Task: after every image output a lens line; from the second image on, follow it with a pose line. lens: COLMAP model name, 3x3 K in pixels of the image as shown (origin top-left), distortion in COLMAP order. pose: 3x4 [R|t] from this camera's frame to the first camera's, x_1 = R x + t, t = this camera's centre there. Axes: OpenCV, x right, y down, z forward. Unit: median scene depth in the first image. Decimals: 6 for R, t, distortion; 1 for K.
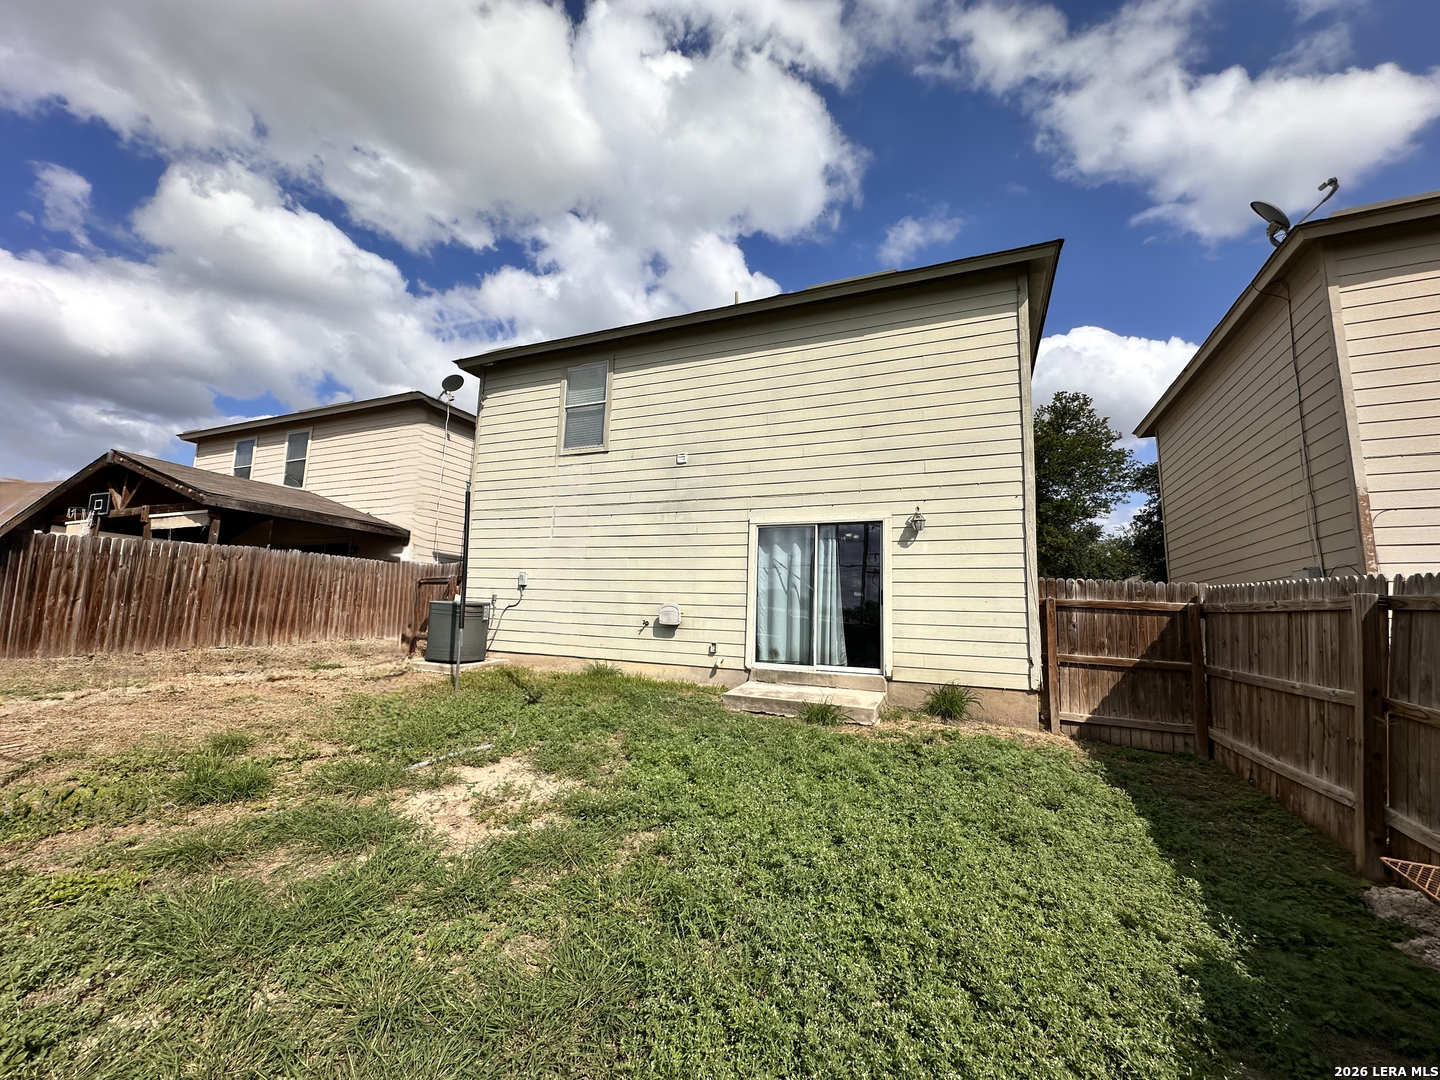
lens RADIAL K [[578.2, 0, 720.0], [0, 578.2, 540.0], [0, 0, 1]] dist [-0.000162, 0.000281]
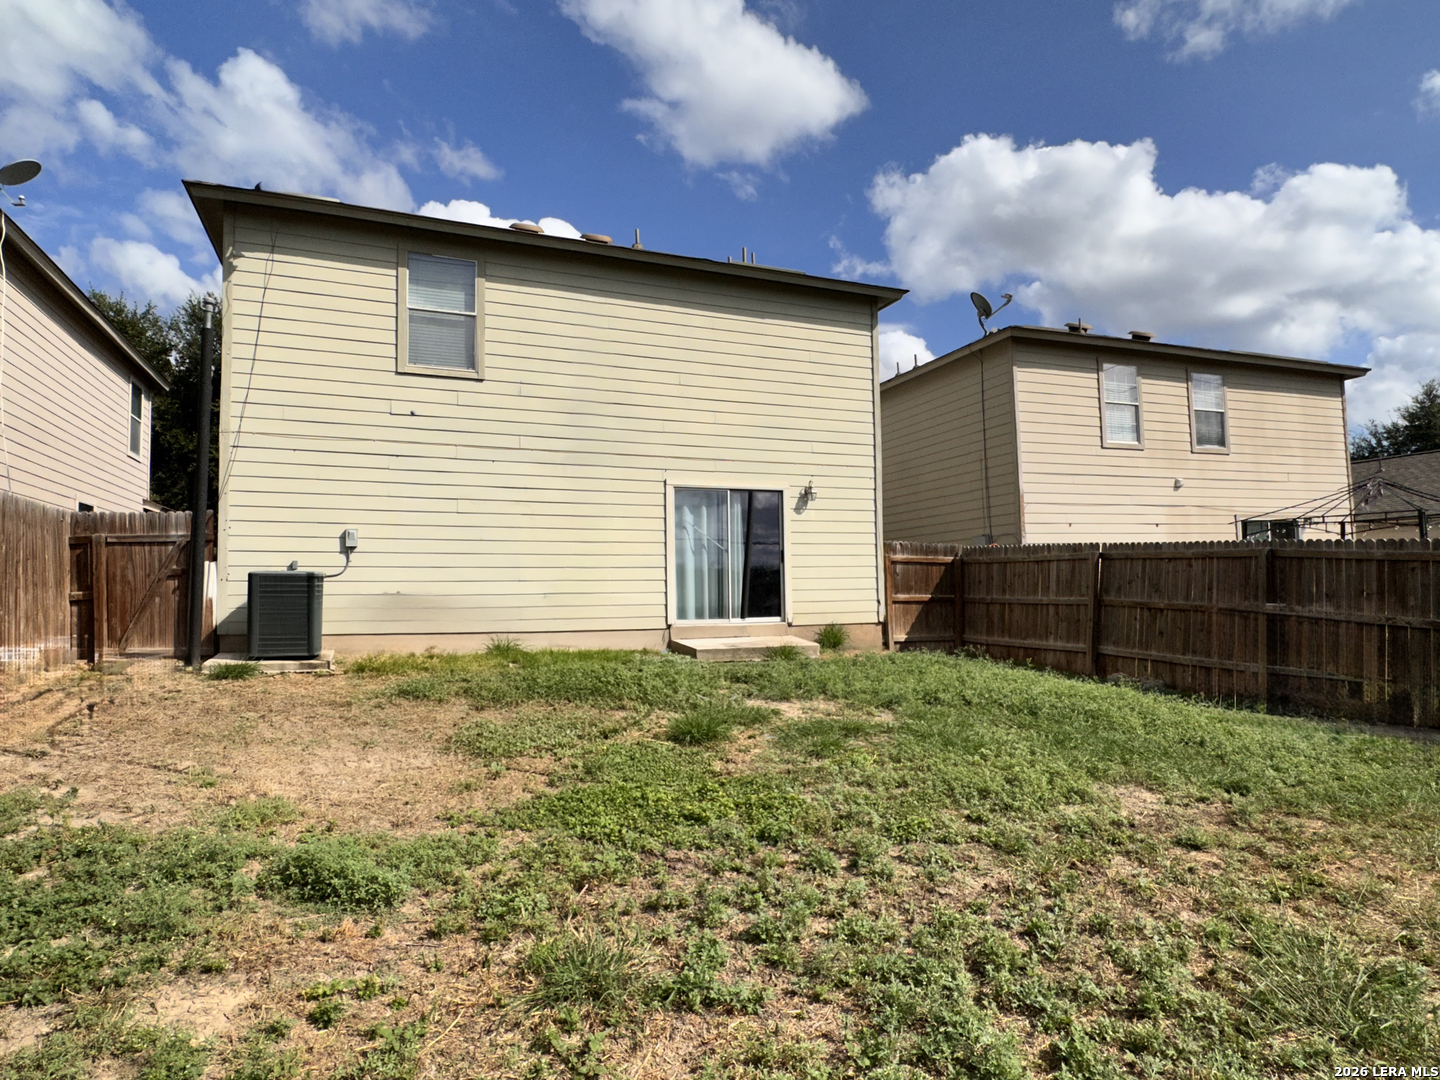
lens RADIAL K [[873.9, 0, 720.0], [0, 873.9, 540.0], [0, 0, 1]] dist [0.002413, 0.000093]
pose [[0.683508, 0.001437, 0.729942, -1.067772], [-0.058633, 0.996875, 0.052941, -0.019144], [-0.727584, -0.078985, 0.681456, -0.103353]]
